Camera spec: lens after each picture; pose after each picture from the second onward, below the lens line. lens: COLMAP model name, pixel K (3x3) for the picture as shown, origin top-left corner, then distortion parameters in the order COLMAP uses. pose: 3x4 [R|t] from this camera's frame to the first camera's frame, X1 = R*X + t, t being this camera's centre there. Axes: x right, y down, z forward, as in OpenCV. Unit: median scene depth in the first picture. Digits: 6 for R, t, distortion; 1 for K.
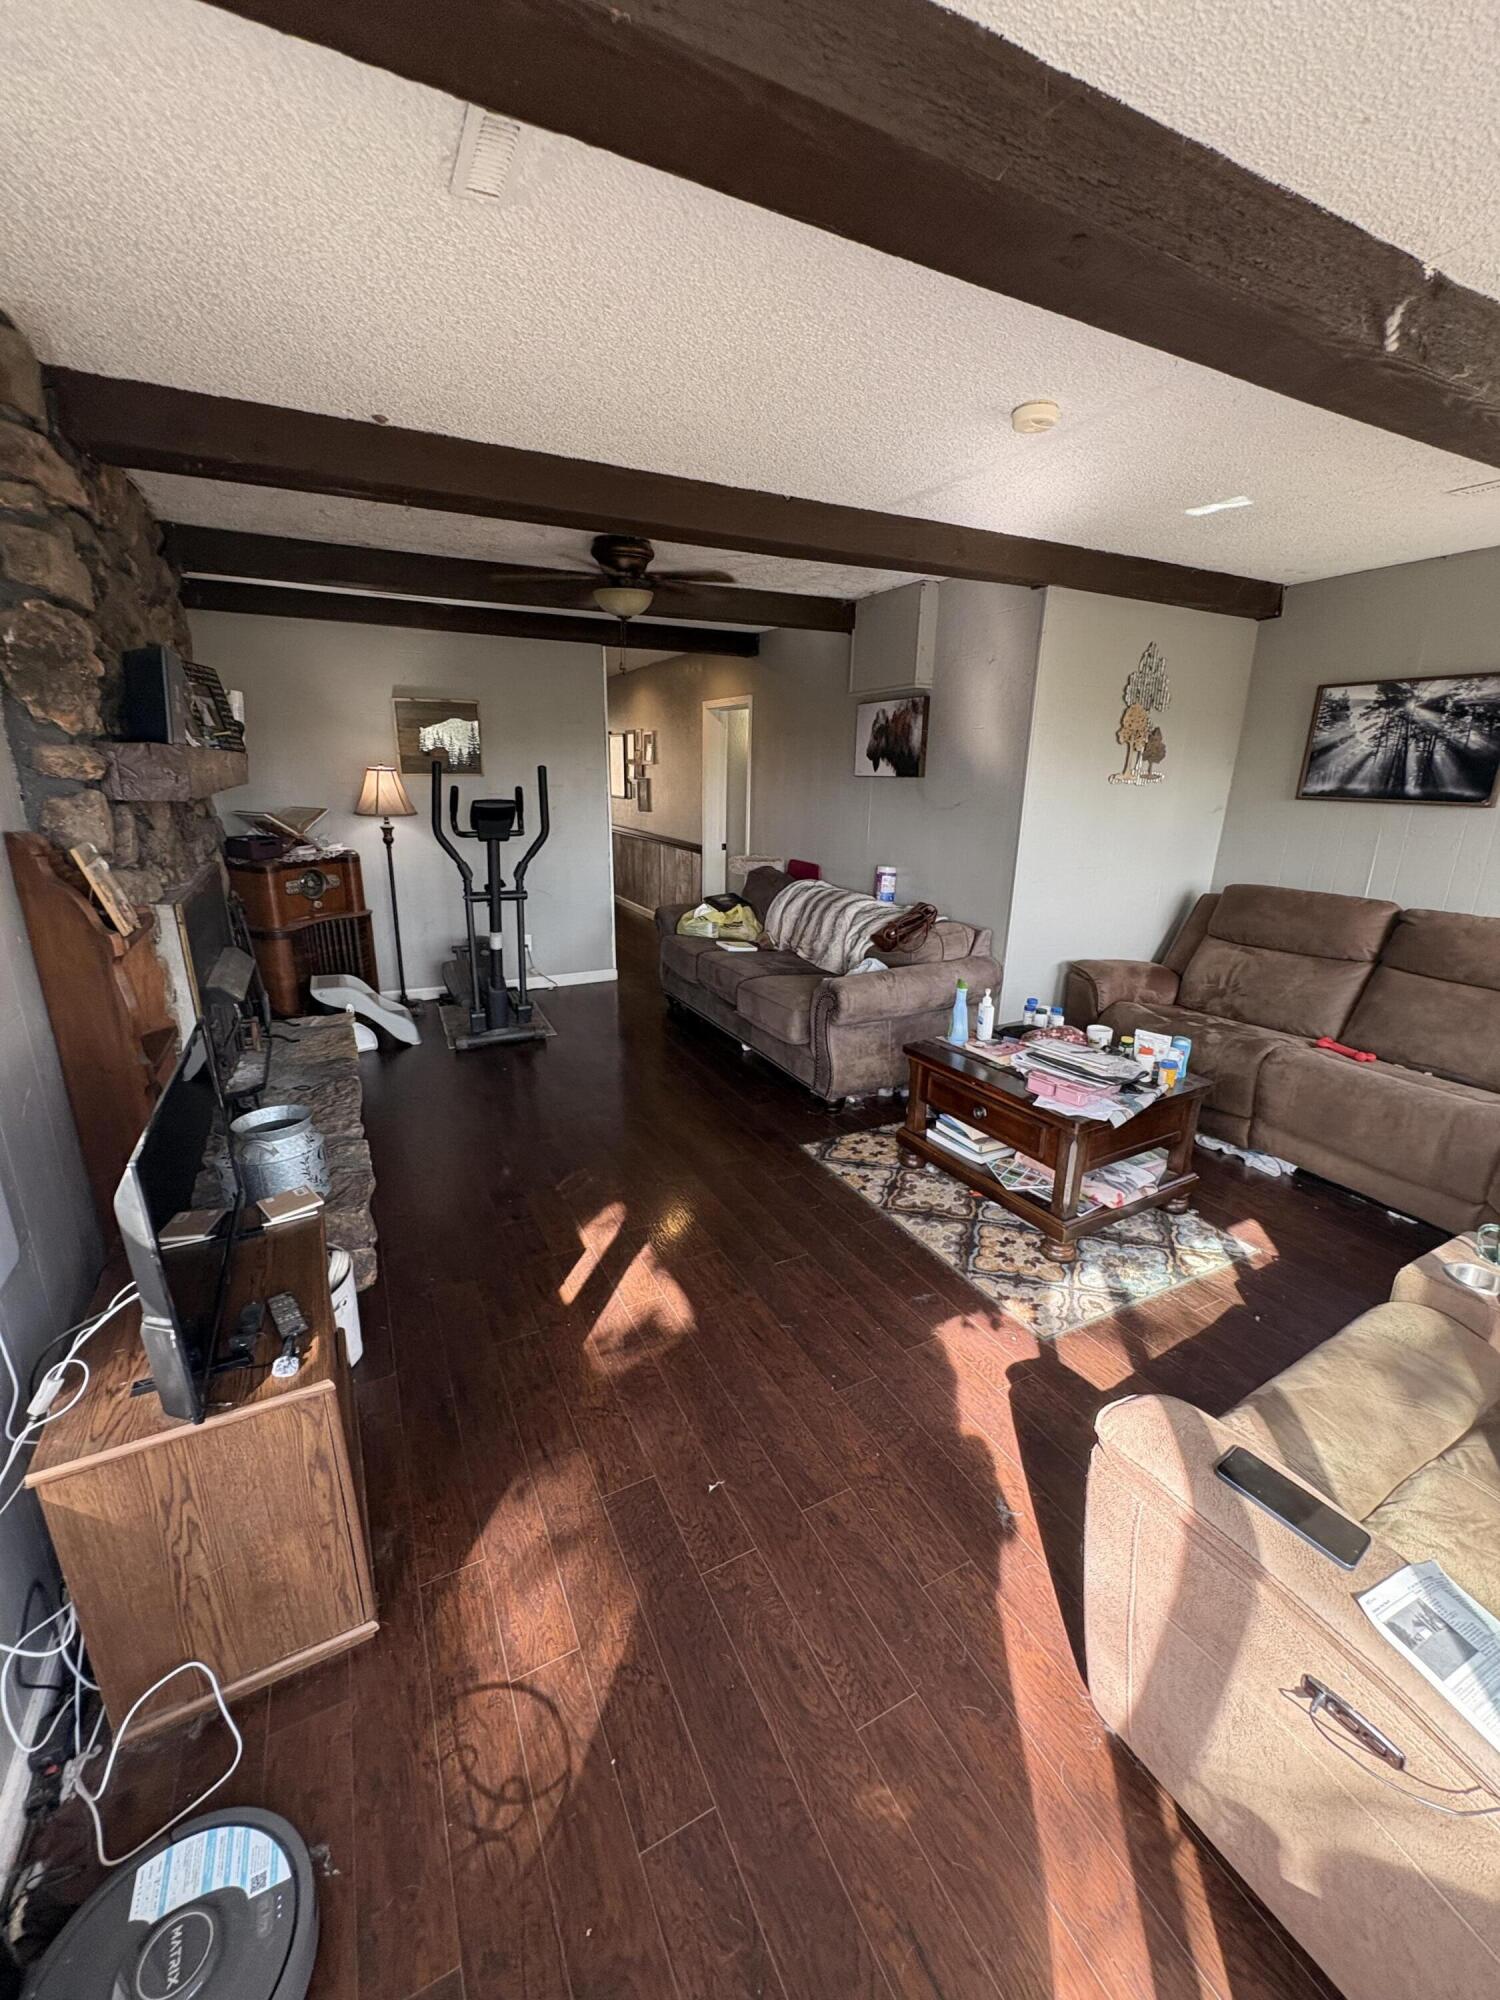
lens RADIAL K [[793.7, 0, 744.9], [0, 793.7, 994.6], [0, 0, 1]] dist [0.001699, 0.000133]
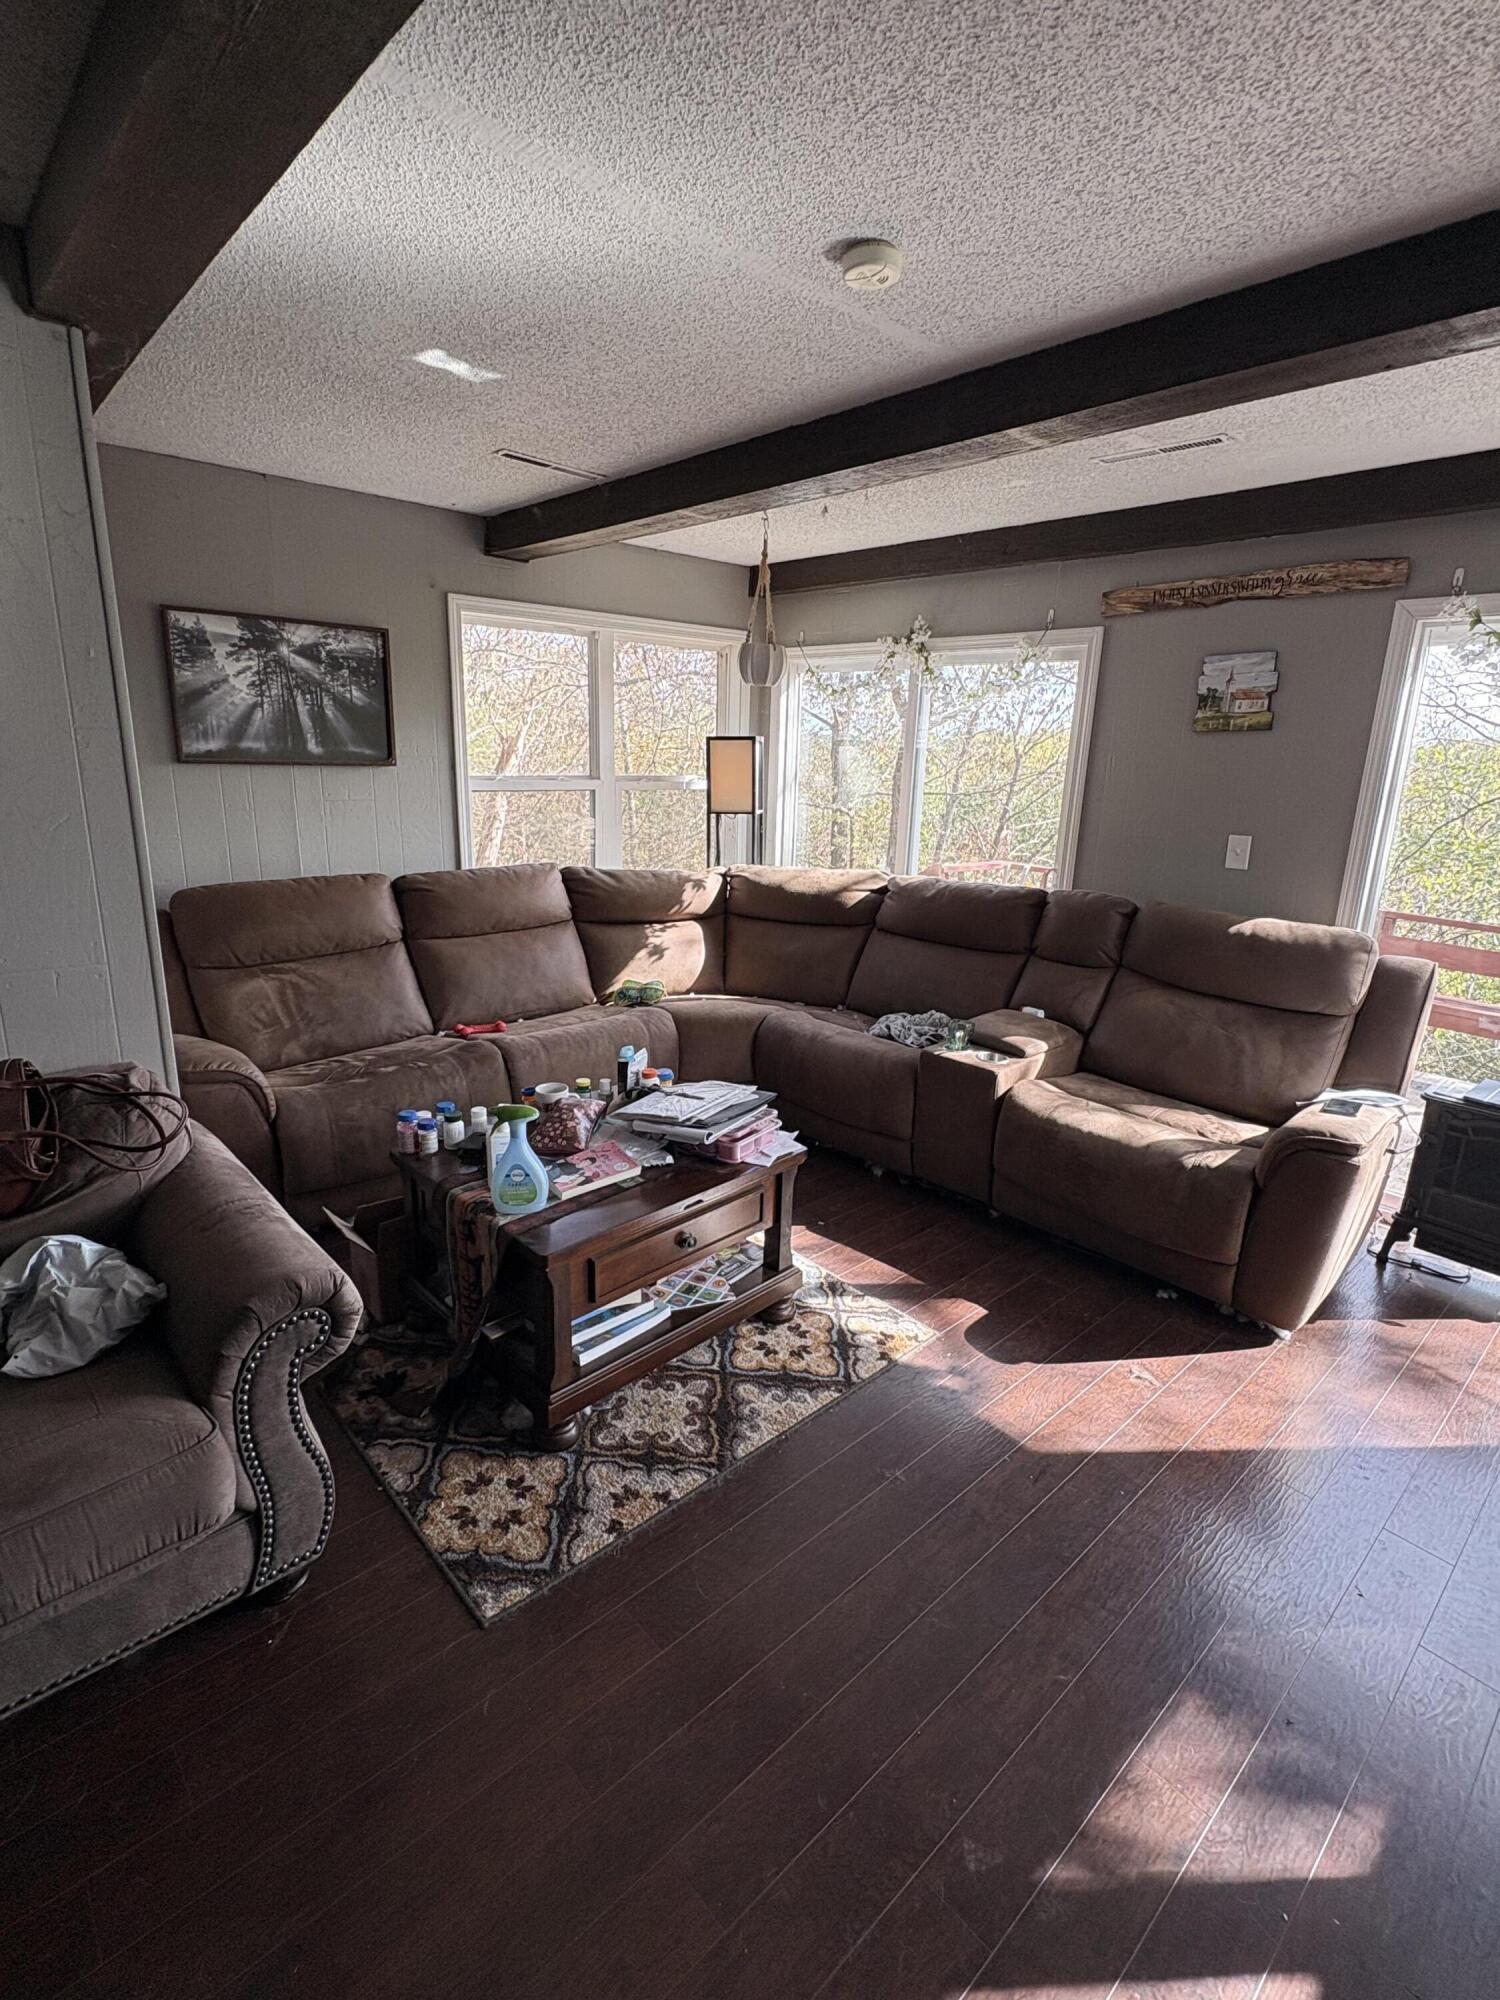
lens RADIAL K [[934.5, 0, 745.1], [0, 934.5, 1015.0], [0, 0, 1]] dist [-0.015368, -0.000062]
pose [[-0.263601, -0.285372, 0.921454, -0.323907], [0.231860, 0.908490, 0.347686, -0.241382], [-0.936352, 0.305299, -0.173313, 0.836007]]
